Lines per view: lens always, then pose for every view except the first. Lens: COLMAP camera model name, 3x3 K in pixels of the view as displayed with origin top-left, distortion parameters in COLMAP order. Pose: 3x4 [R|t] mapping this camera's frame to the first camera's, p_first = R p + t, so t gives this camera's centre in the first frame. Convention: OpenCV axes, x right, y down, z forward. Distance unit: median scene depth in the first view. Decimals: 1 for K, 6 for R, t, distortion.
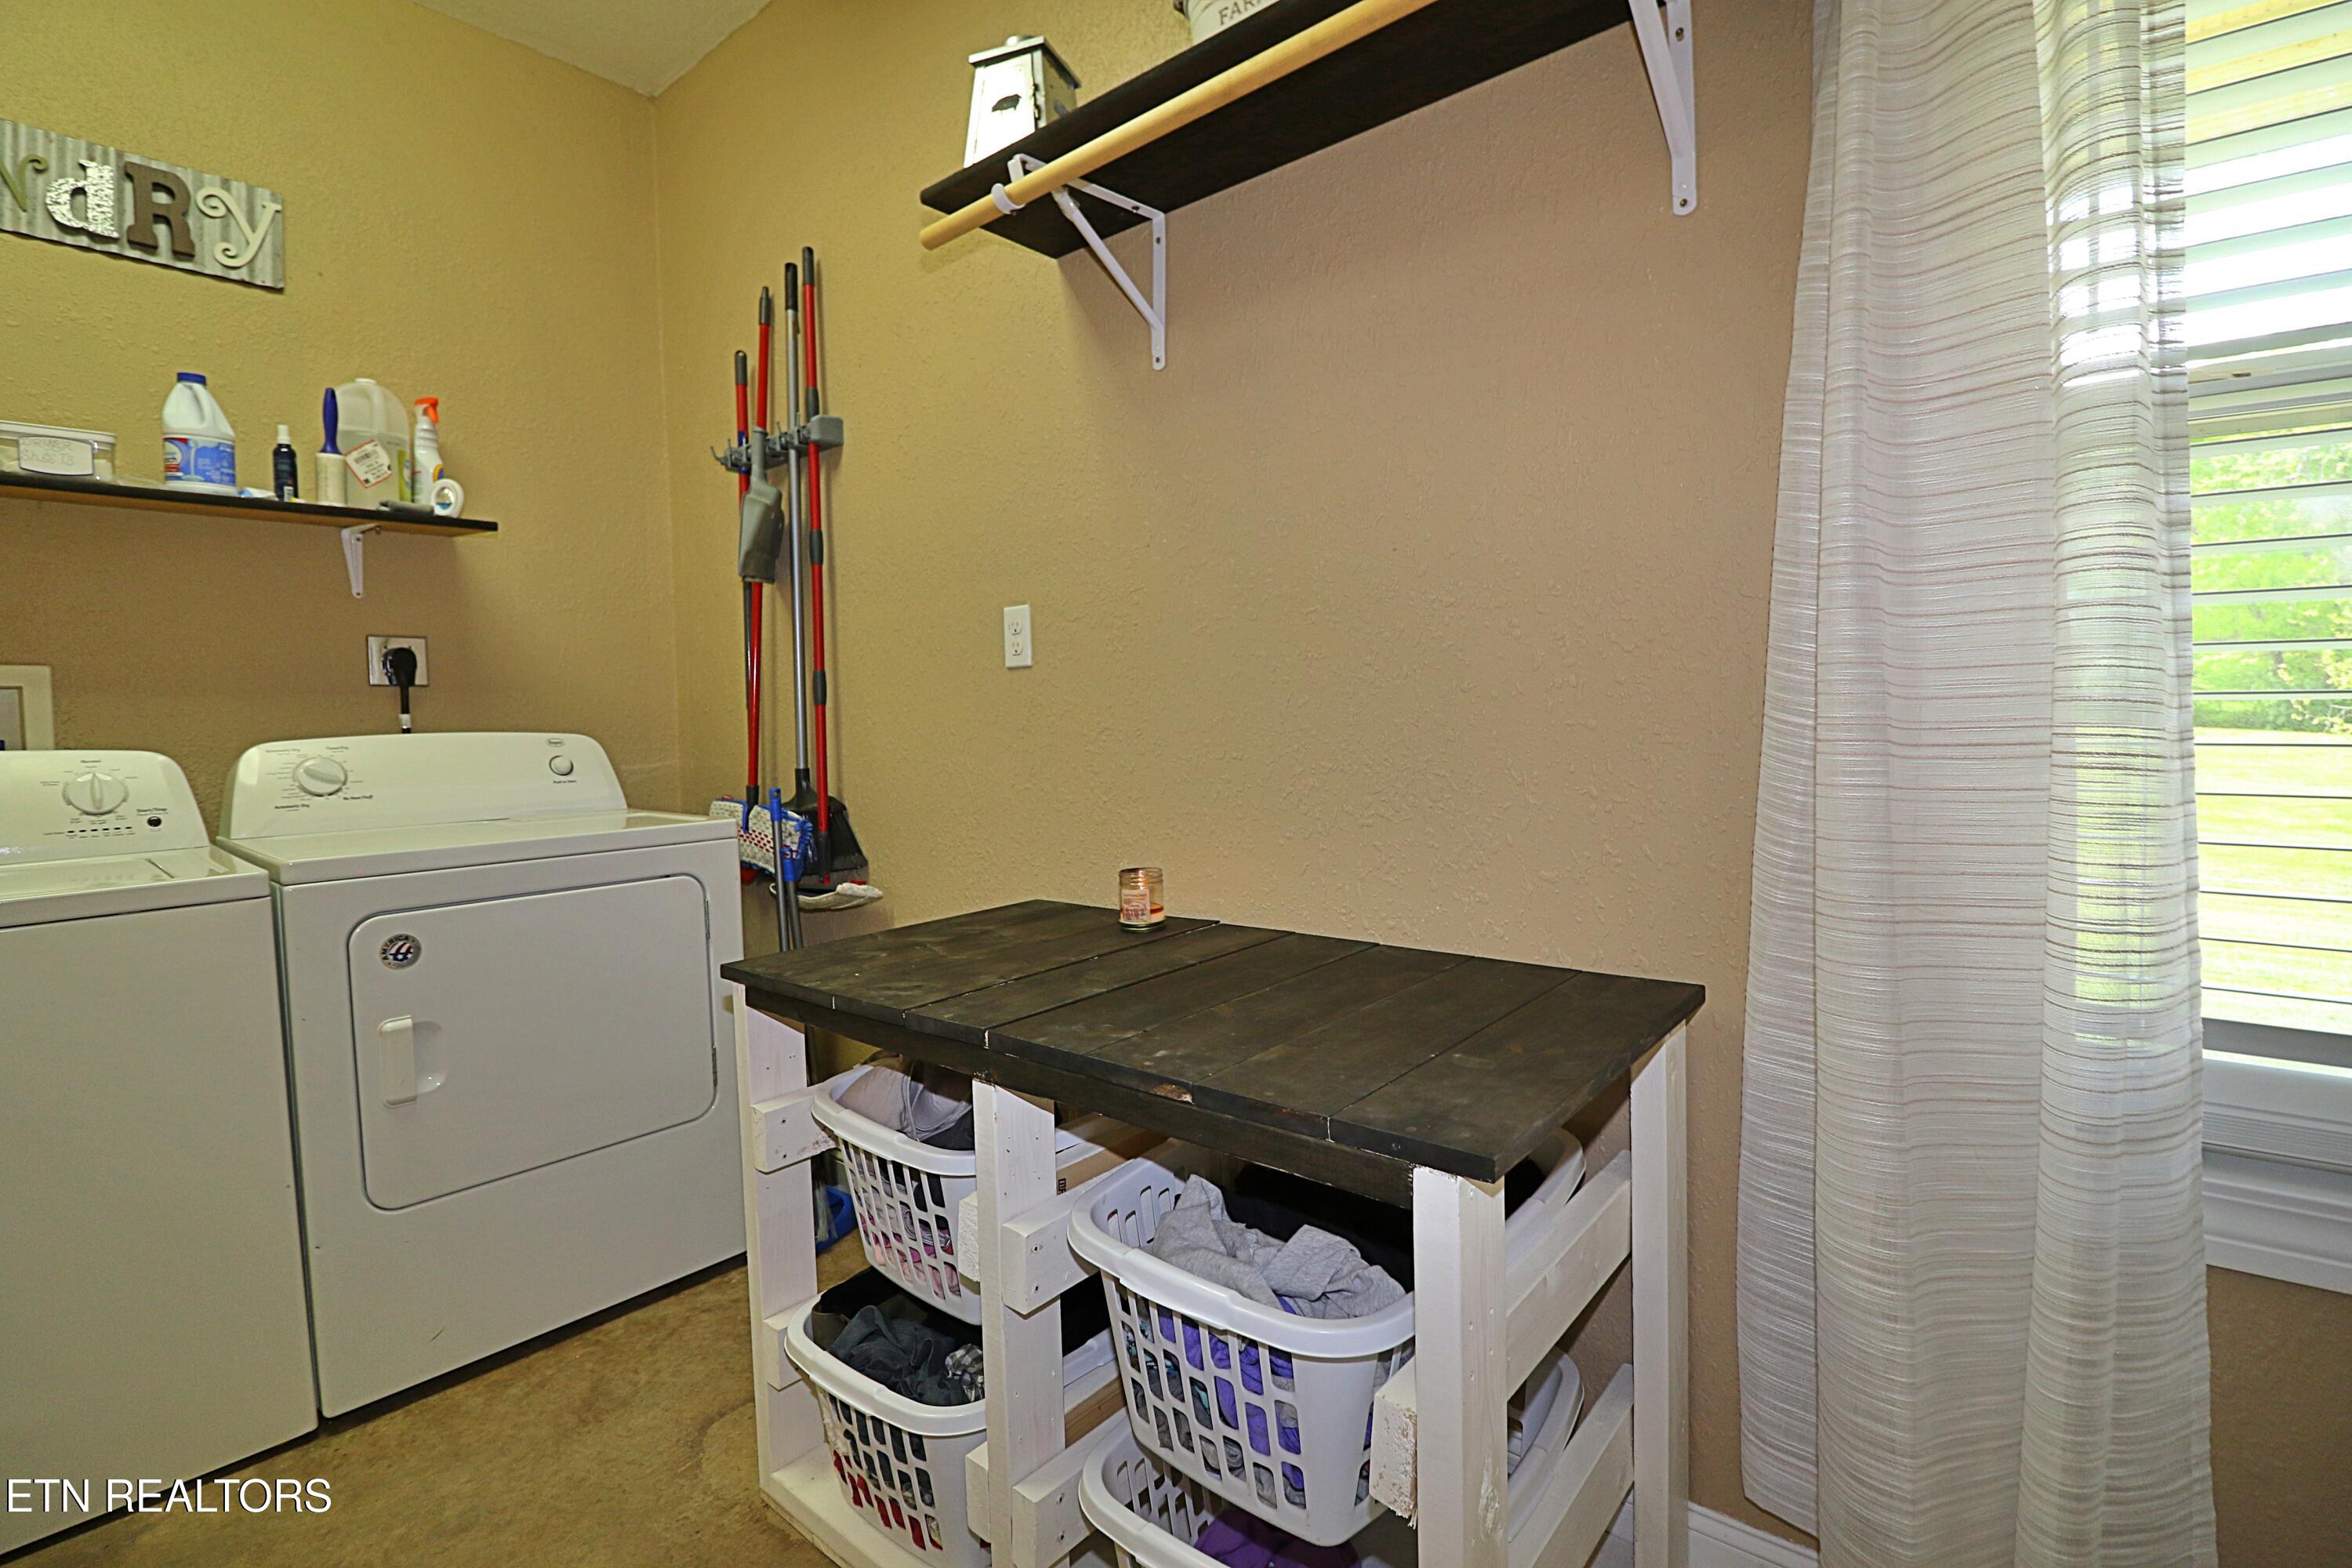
lens RADIAL K [[1076.5, 0, 1171.1], [0, 1076.5, 774.0], [0, 0, 1]] dist [-0.008367, -0.007840]
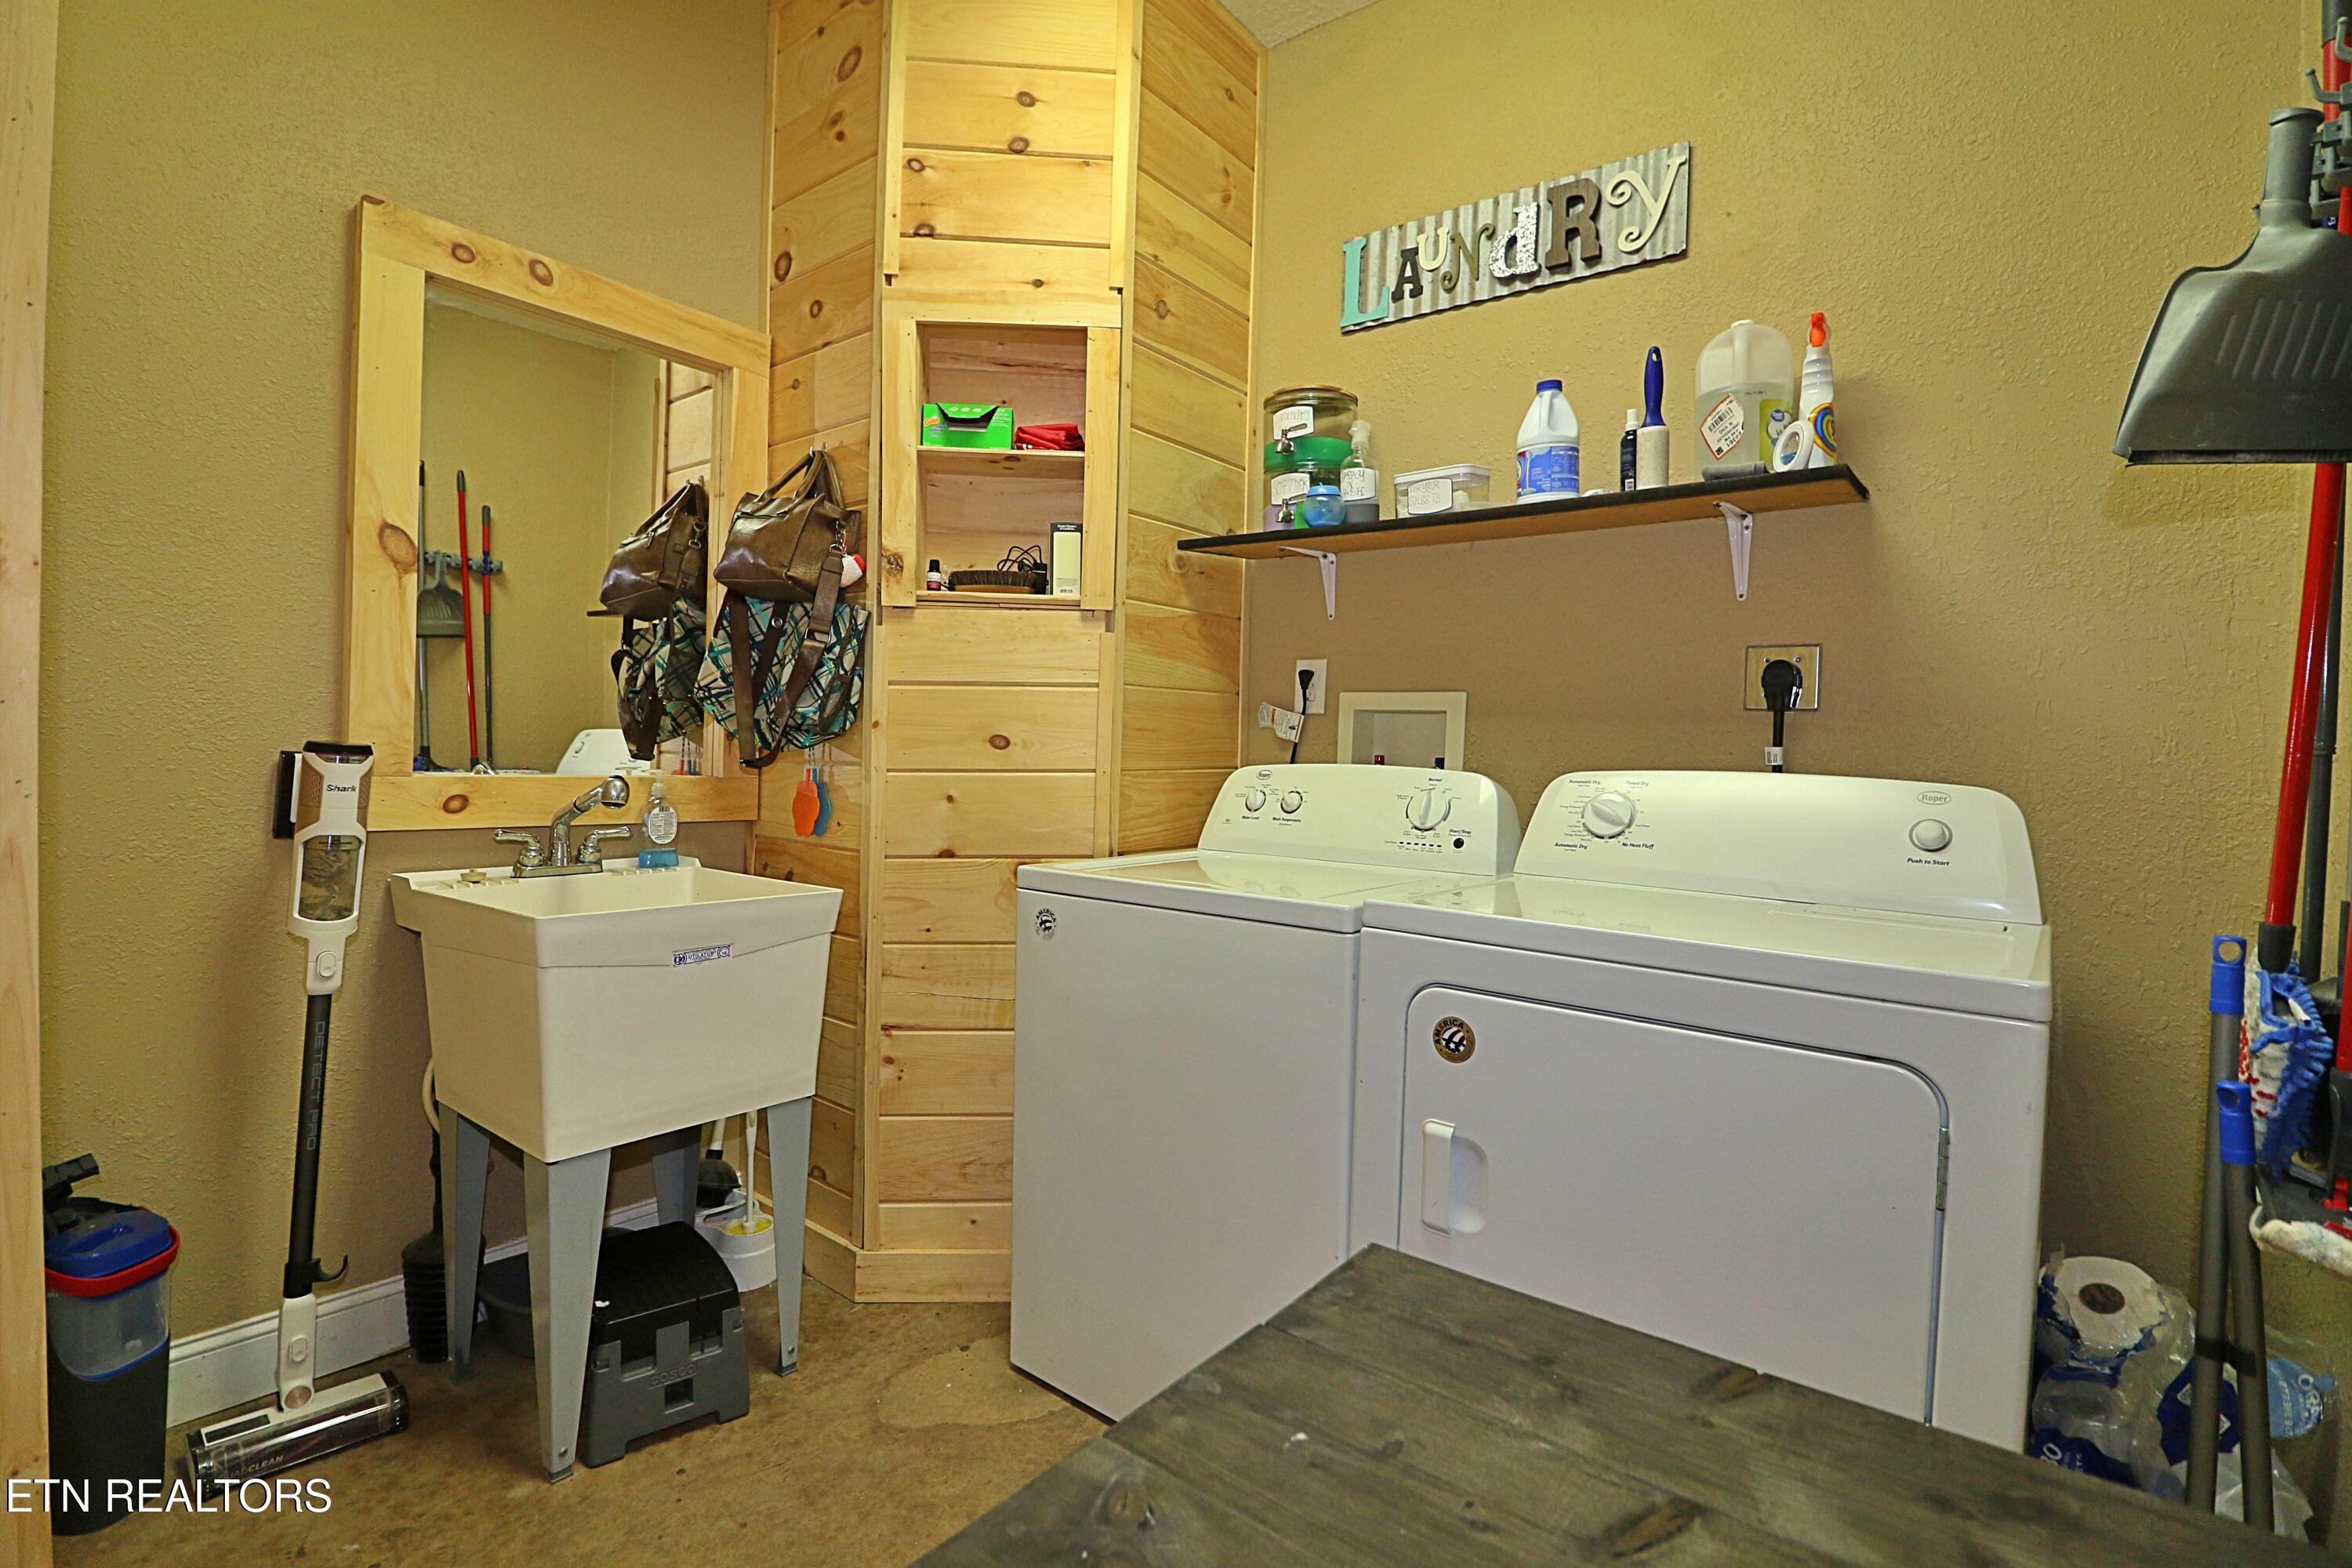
lens RADIAL K [[1076.5, 0, 1171.7], [0, 1076.5, 766.1], [0, 0, 1]] dist [-0.008367, -0.007840]
pose [[0.015763, 0.039151, -0.999109, 0.047167], [-0.088760, 0.995343, 0.037603, -0.038595], [0.995928, 0.088088, 0.019165, 0.656193]]
